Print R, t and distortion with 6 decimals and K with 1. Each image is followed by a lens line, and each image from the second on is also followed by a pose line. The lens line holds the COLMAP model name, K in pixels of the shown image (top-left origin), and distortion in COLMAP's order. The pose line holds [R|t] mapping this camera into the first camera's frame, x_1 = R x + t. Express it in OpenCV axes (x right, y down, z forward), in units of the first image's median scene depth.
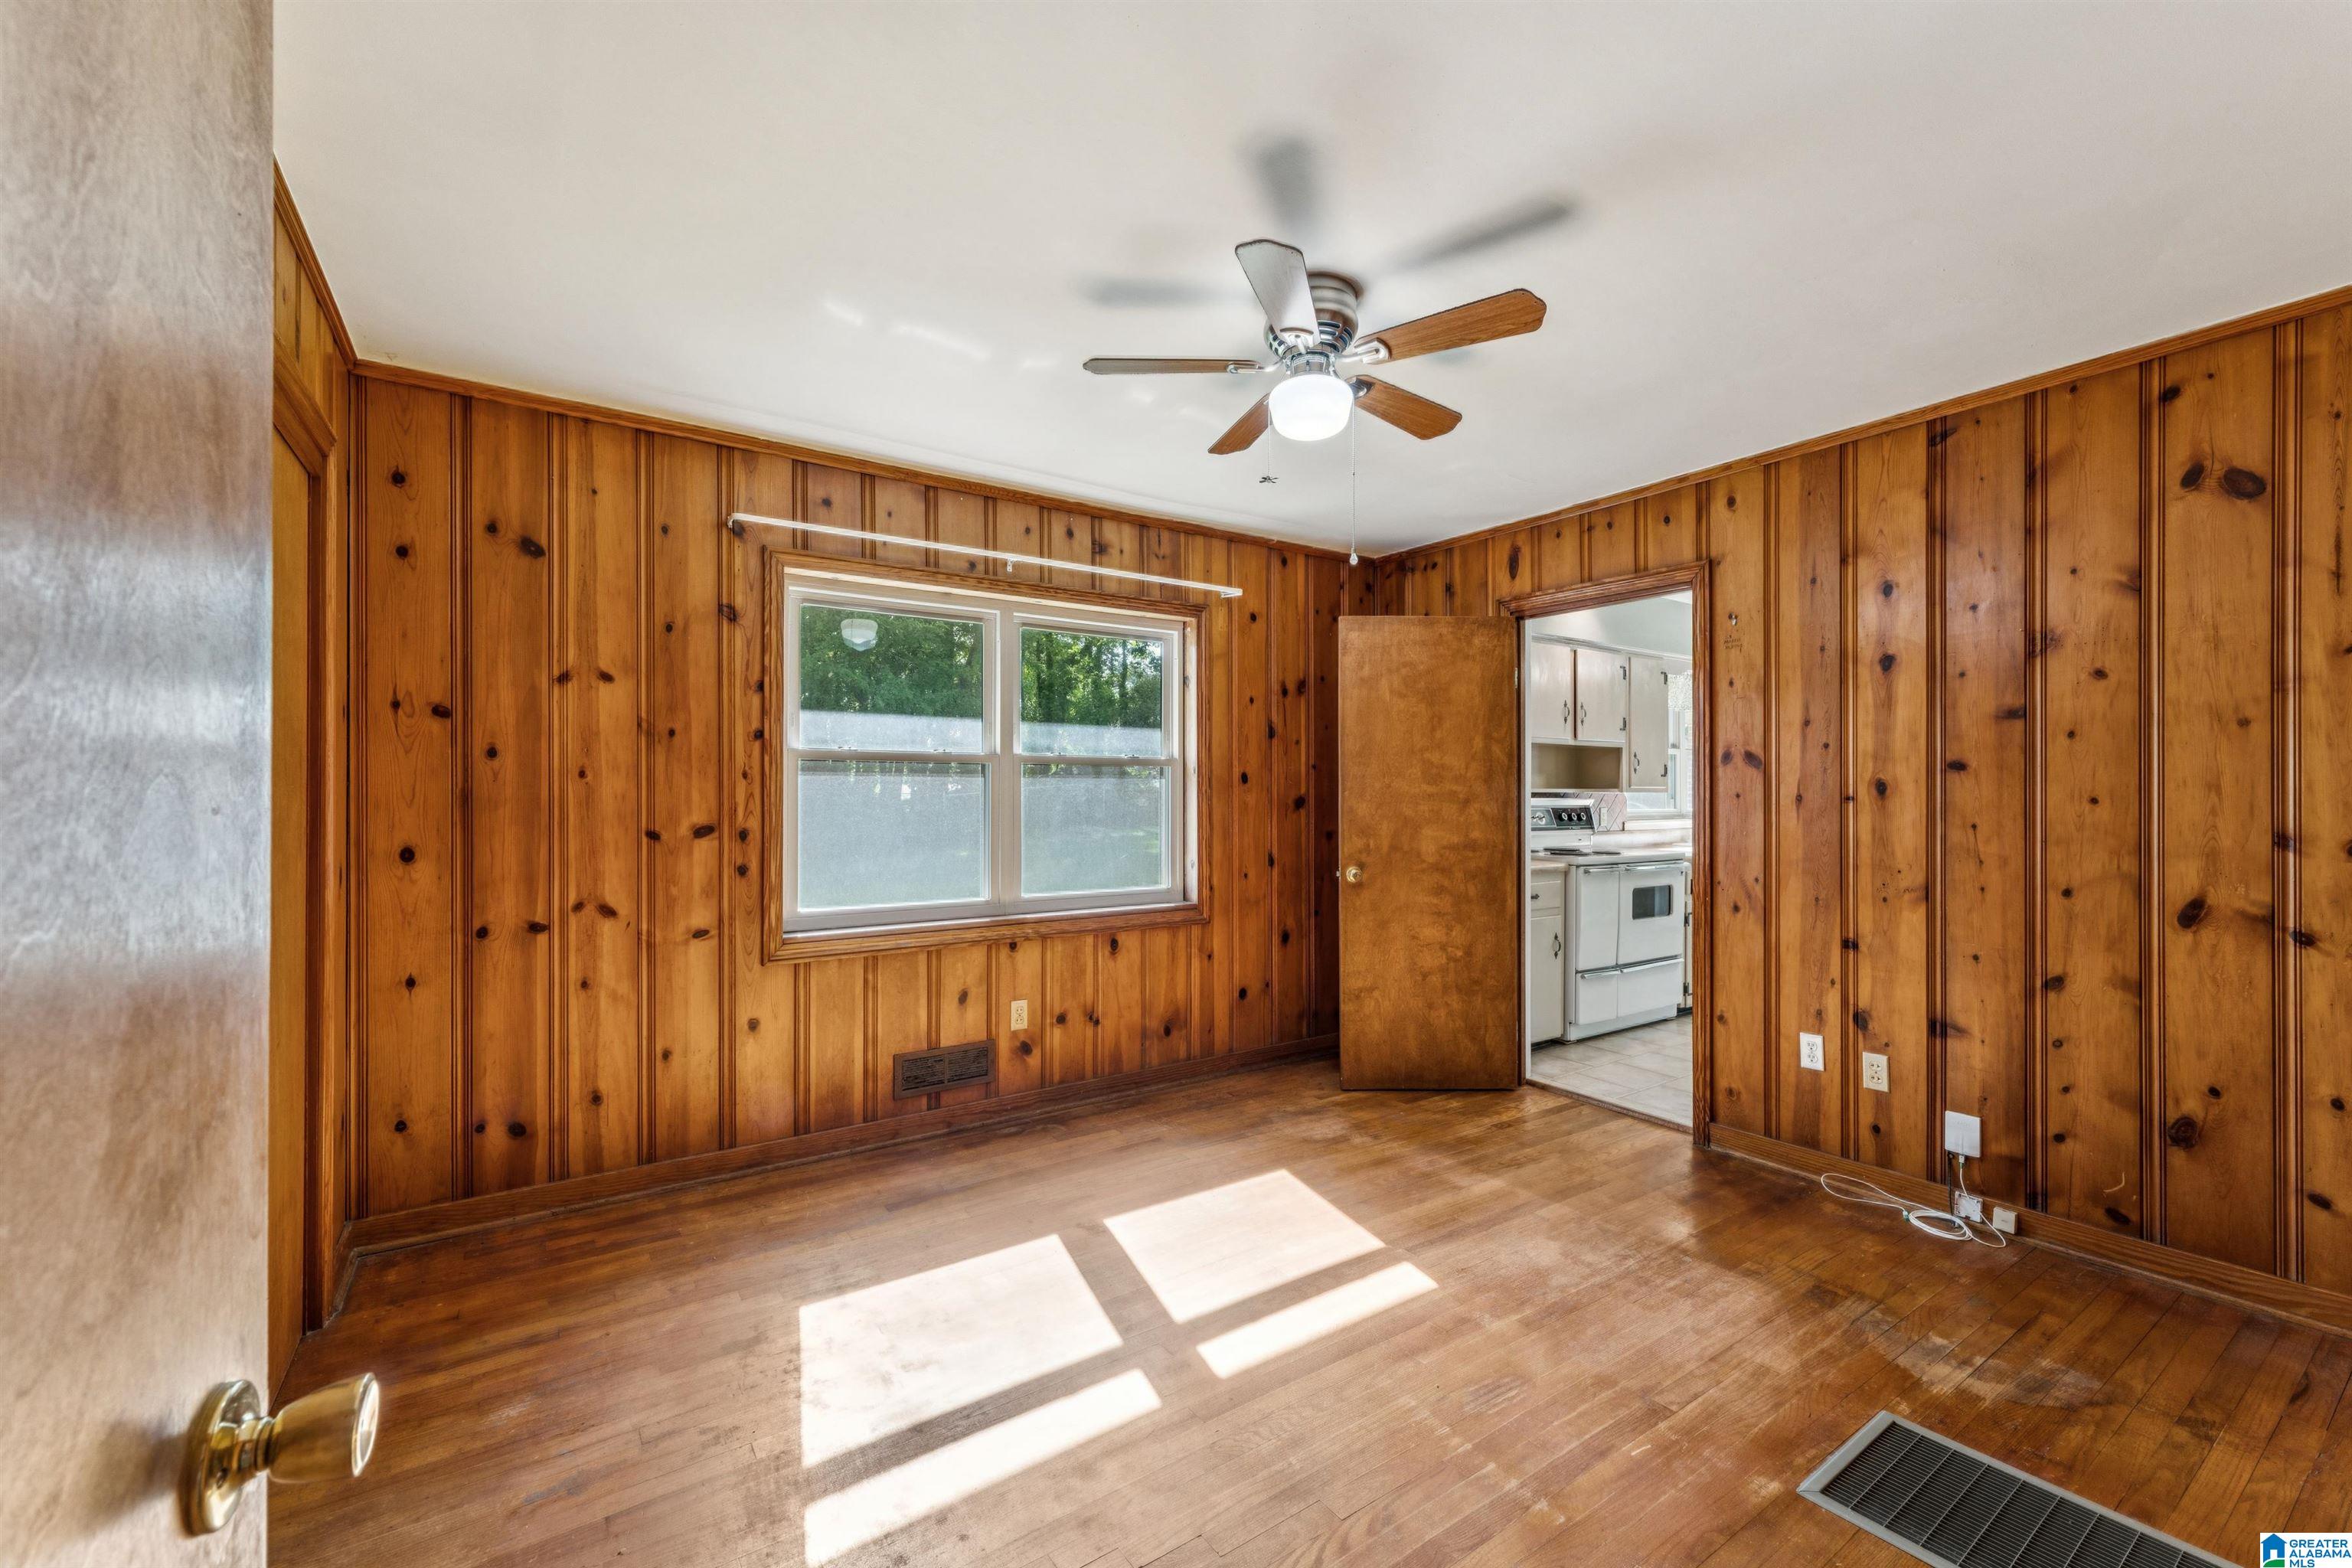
lens RADIAL K [[971.0, 0, 1172.1], [0, 971.0, 788.3], [0, 0, 1]] dist [0.003856, -0.000048]
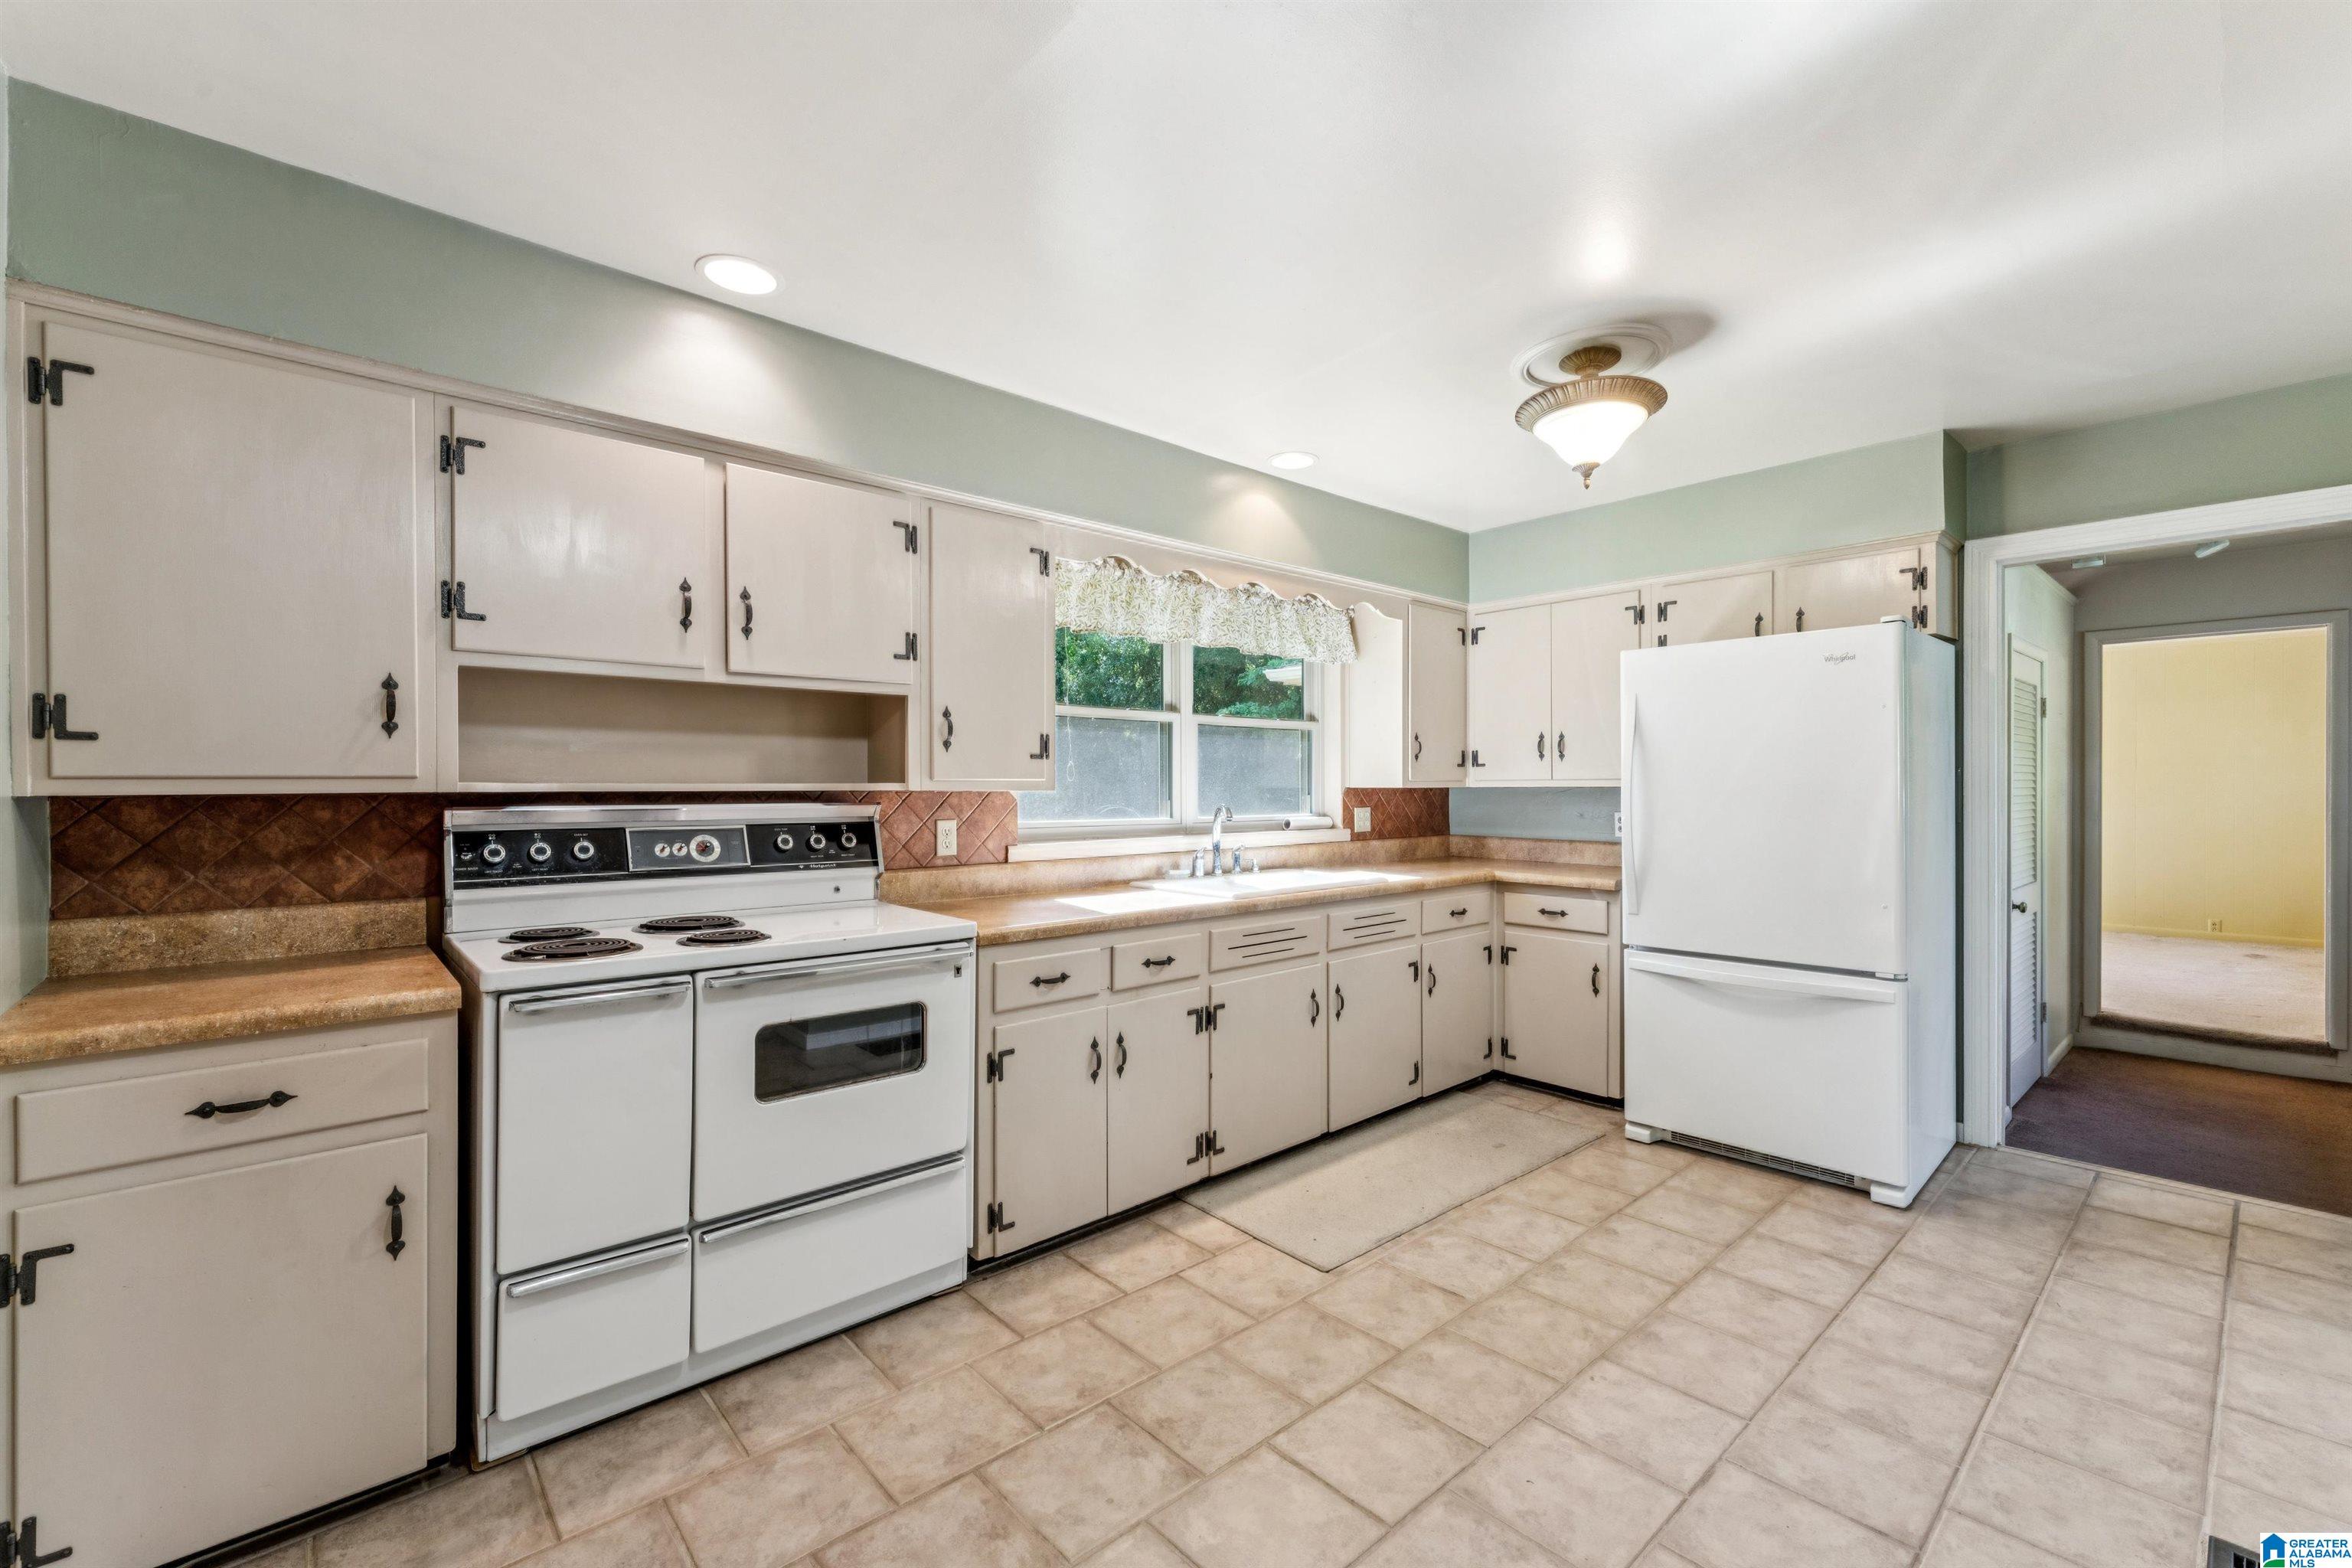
lens RADIAL K [[971.0, 0, 1185.2], [0, 971.0, 788.1], [0, 0, 1]] dist [0.003856, -0.000048]
pose [[0.991561, -0.004806, 0.129556, 0.543465], [0.004174, 0.999978, 0.005144, 0.001457], [-0.129577, -0.004560, 0.991559, 0.517471]]
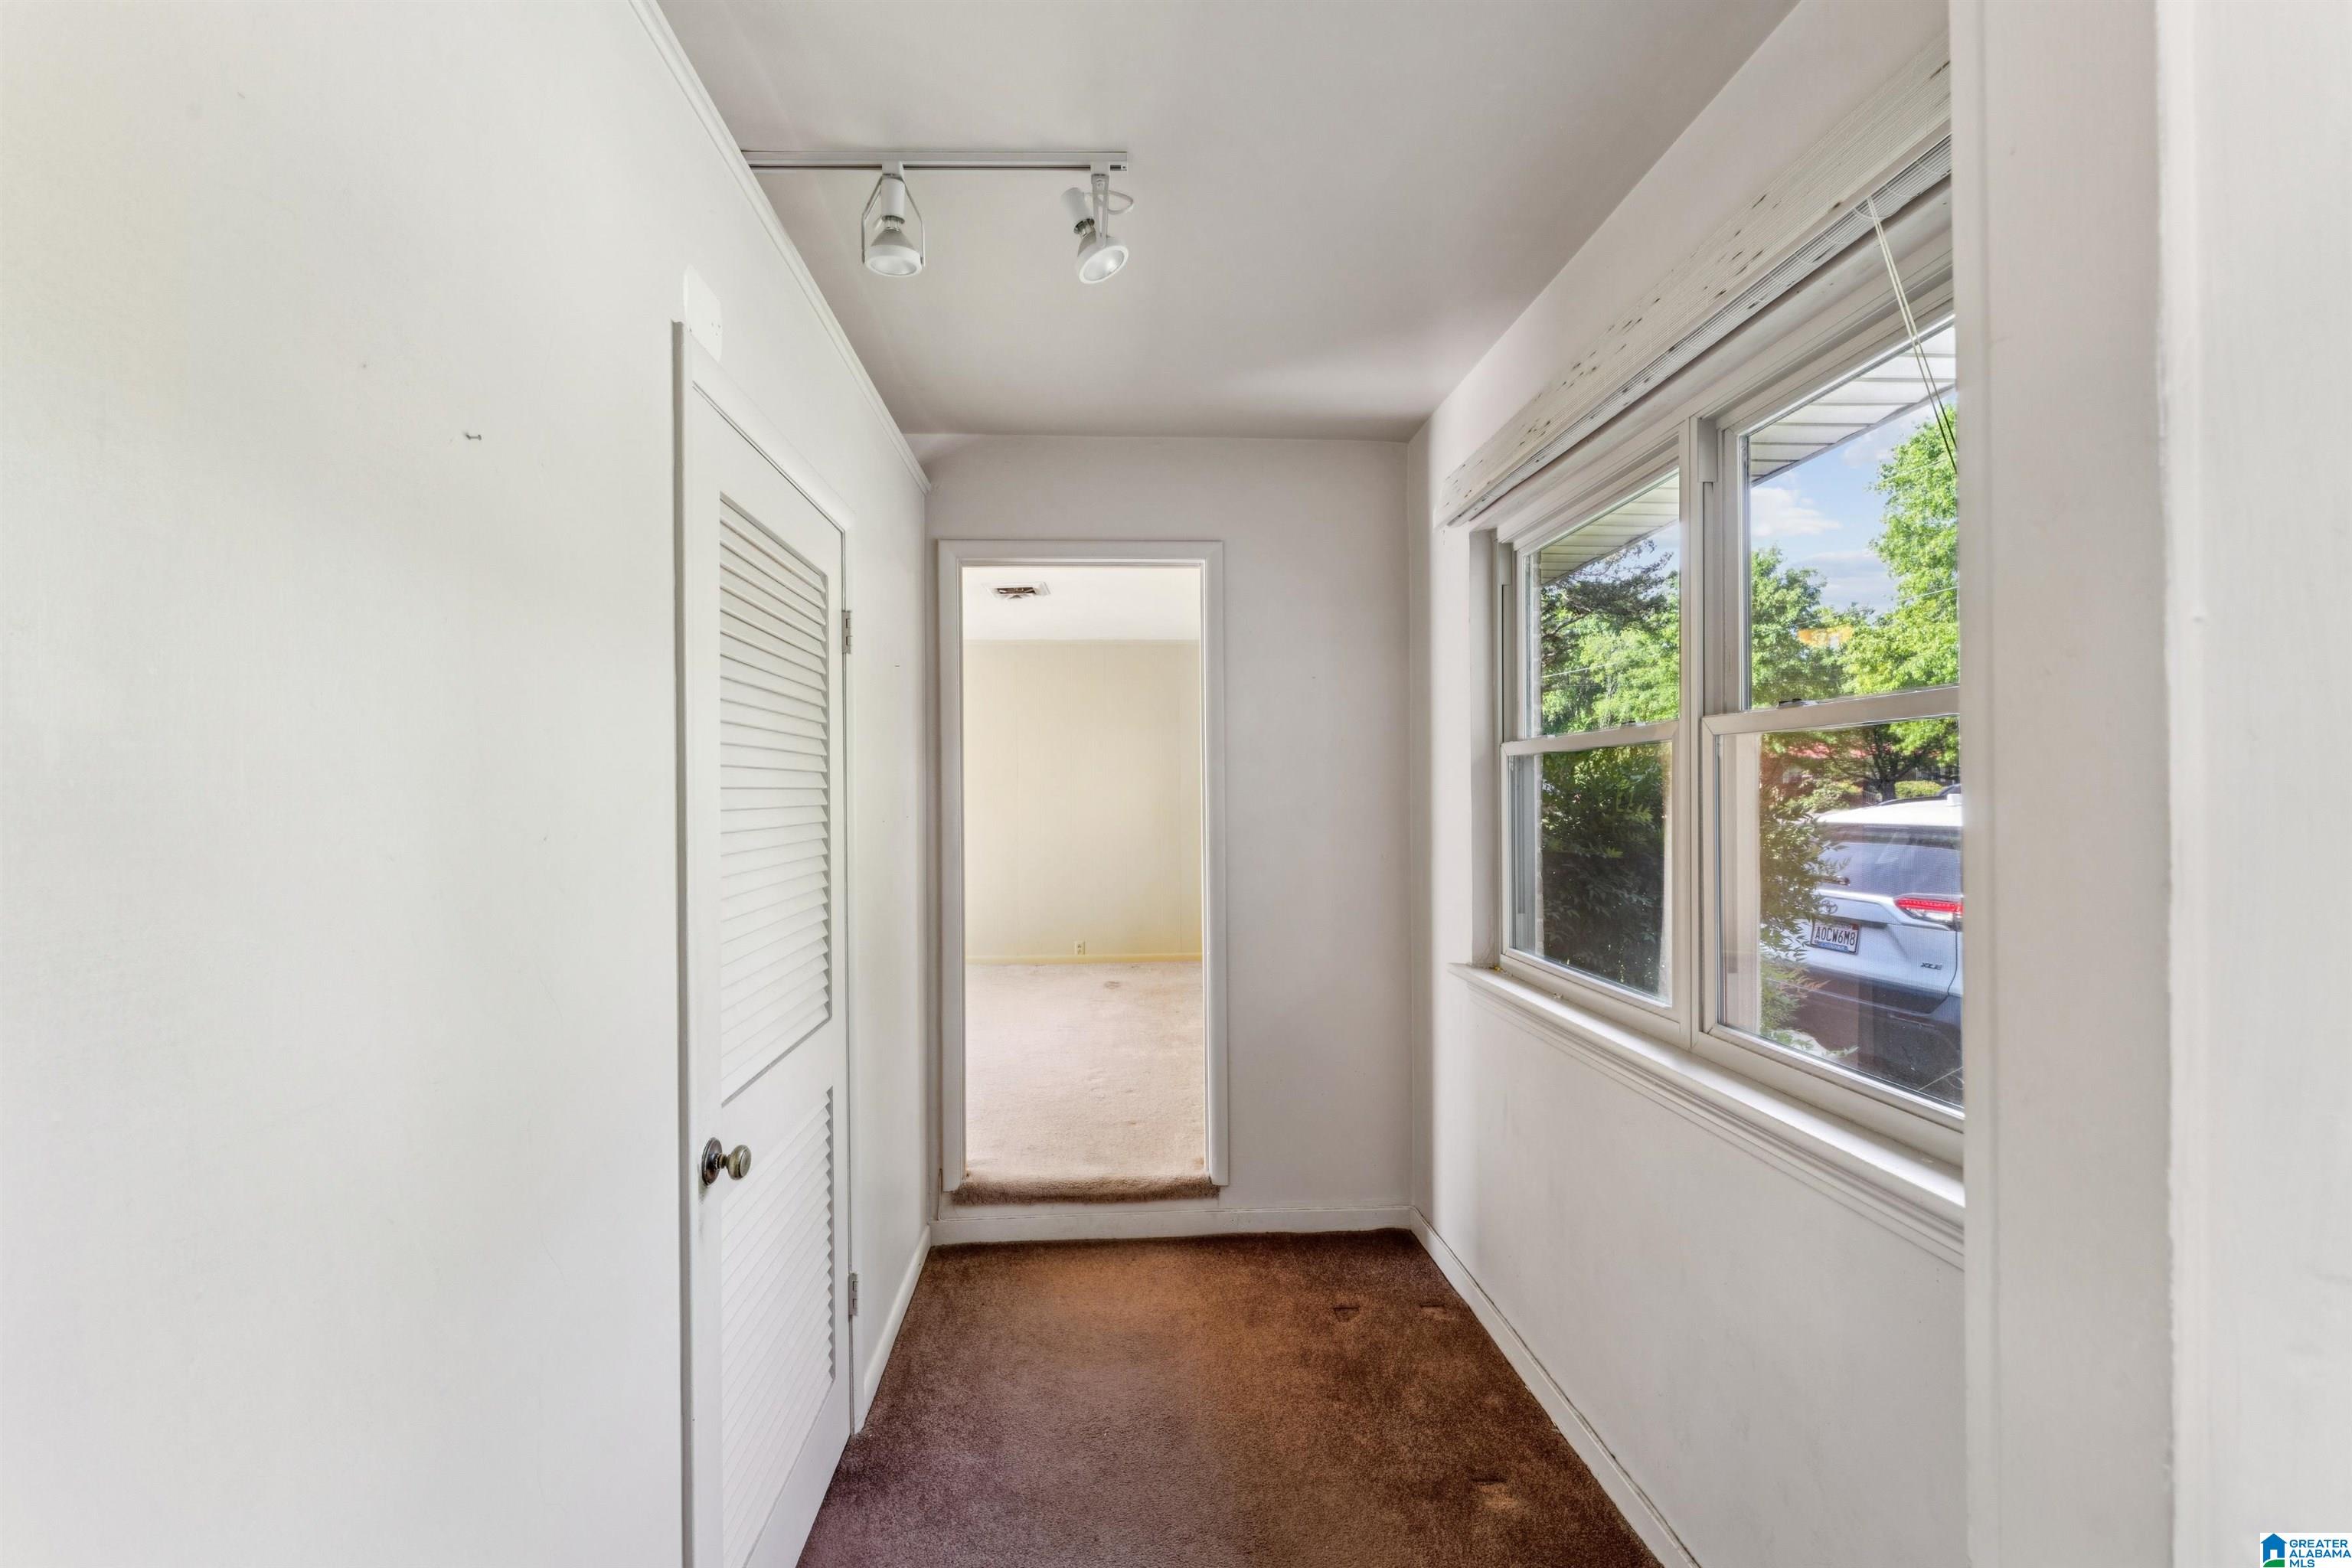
lens RADIAL K [[971.0, 0, 1173.0], [0, 971.0, 793.8], [0, 0, 1]] dist [0.003856, -0.000048]
pose [[0.497554, -0.003363, 0.867426, 0.692618], [0.005459, 0.999985, 0.000745, 0.001782], [-0.867416, 0.004365, 0.497565, 0.630528]]
